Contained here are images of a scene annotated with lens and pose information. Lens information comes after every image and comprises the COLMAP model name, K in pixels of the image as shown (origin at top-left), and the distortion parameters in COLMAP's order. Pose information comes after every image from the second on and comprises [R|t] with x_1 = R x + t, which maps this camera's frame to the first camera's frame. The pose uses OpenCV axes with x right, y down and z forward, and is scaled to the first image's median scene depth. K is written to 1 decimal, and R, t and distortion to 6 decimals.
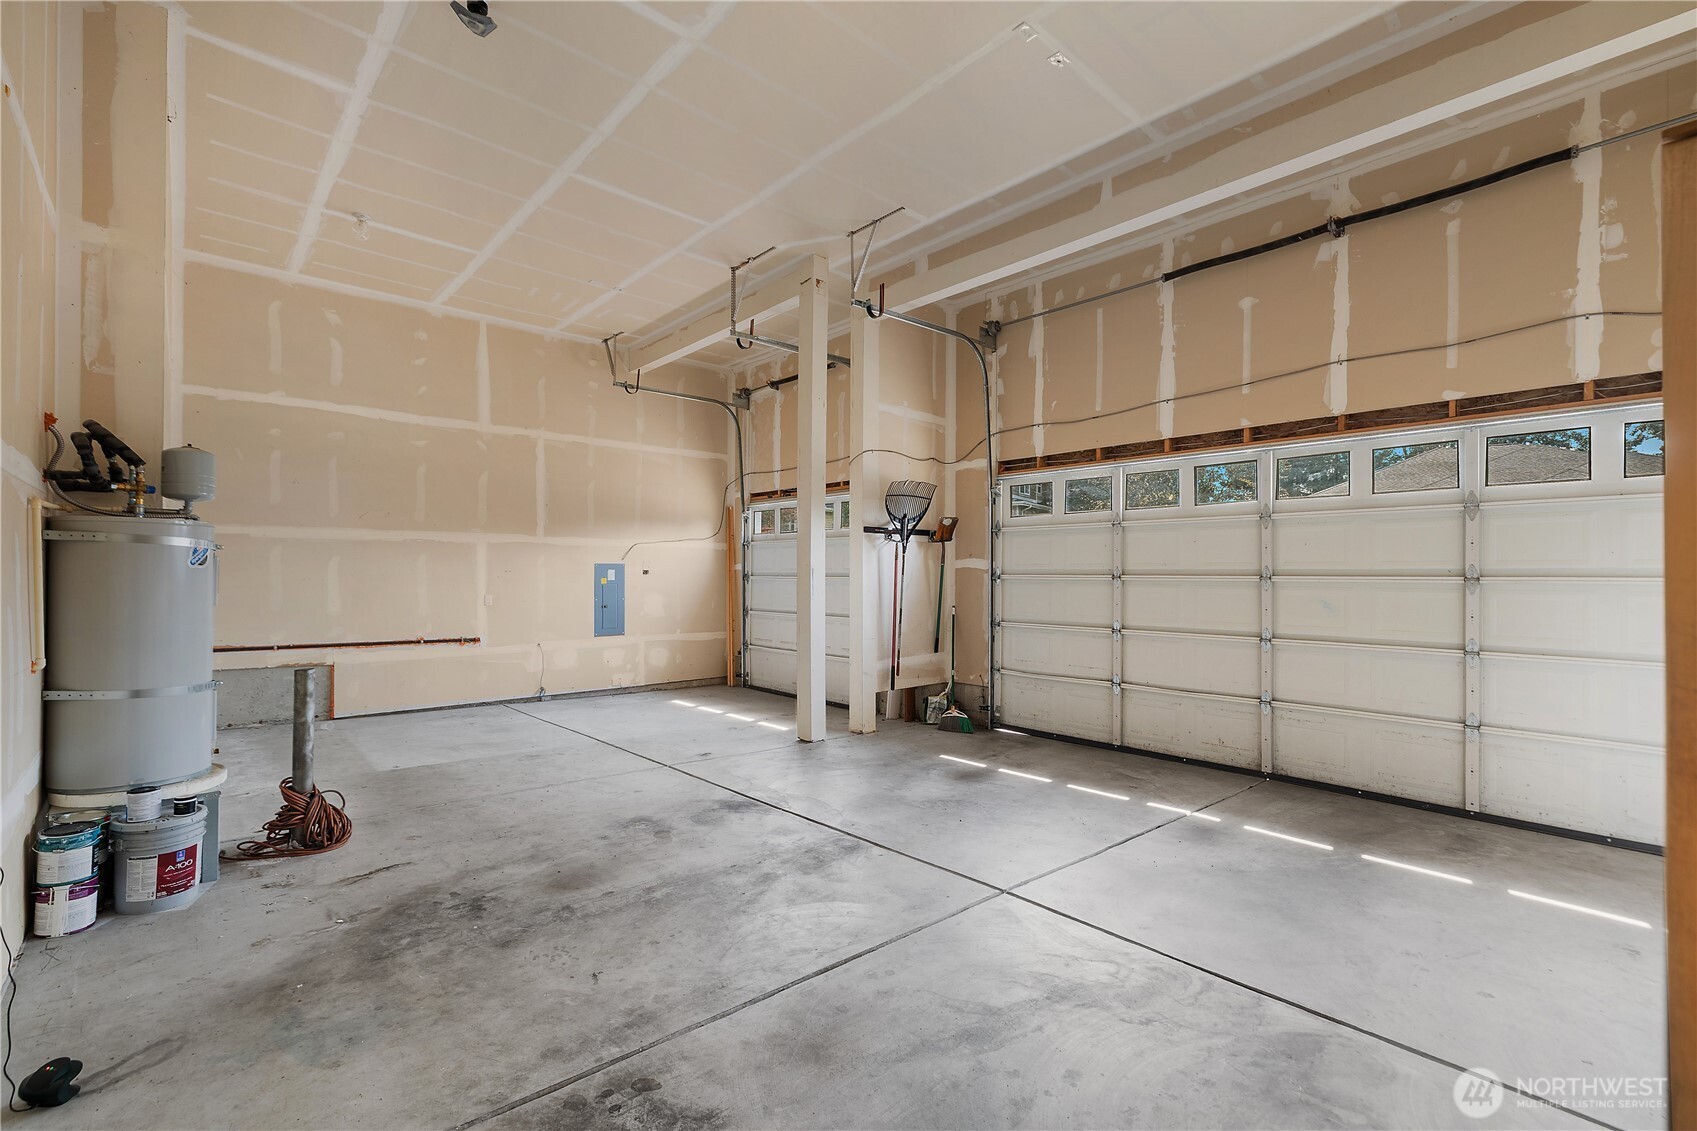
lens RADIAL K [[794.0, 0, 897.4], [0, 794.0, 565.6], [0, 0, 1]] dist [-0.002306, -0.001617]
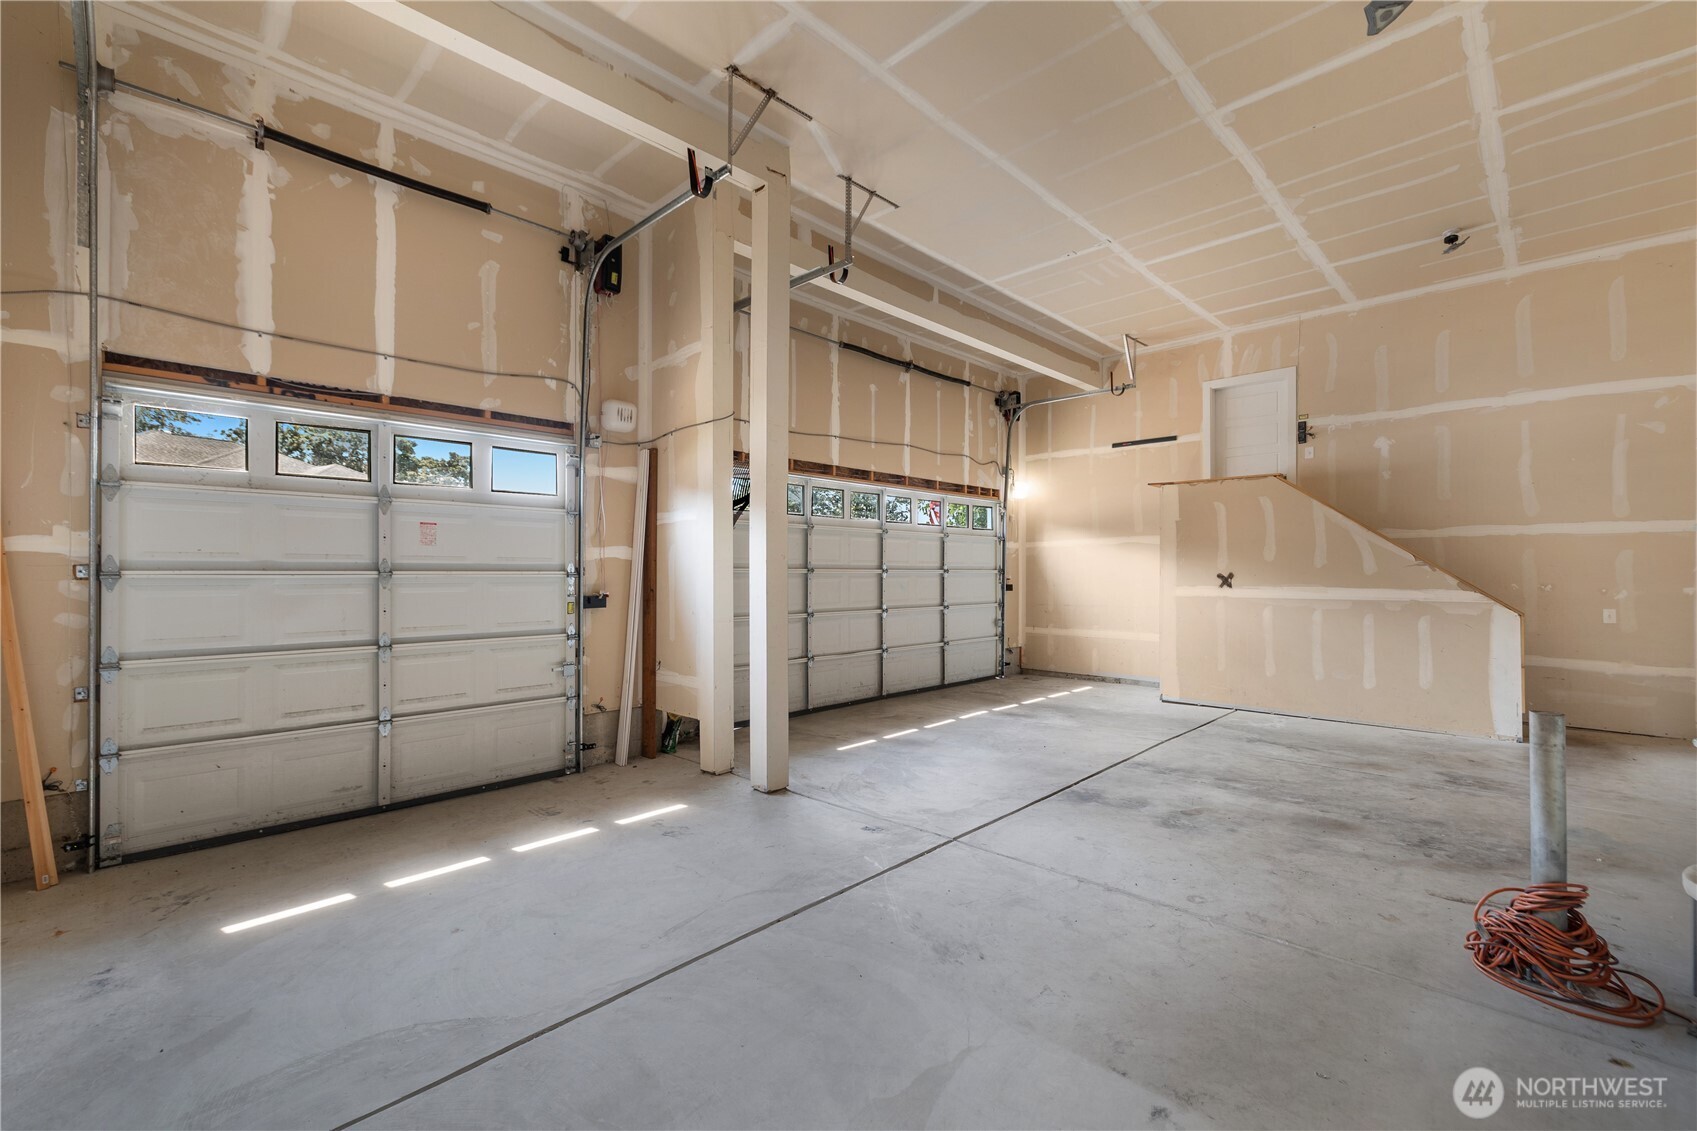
lens RADIAL K [[724.6, 0, 857.6], [0, 724.6, 557.0], [0, 0, 1]] dist [0.020598, -0.016061]
pose [[-0.066667, 0.025137, 0.997459, -1.194804], [-0.005430, 0.999659, -0.025556, 0.028749], [-0.997761, -0.007120, -0.066508, 1.460205]]
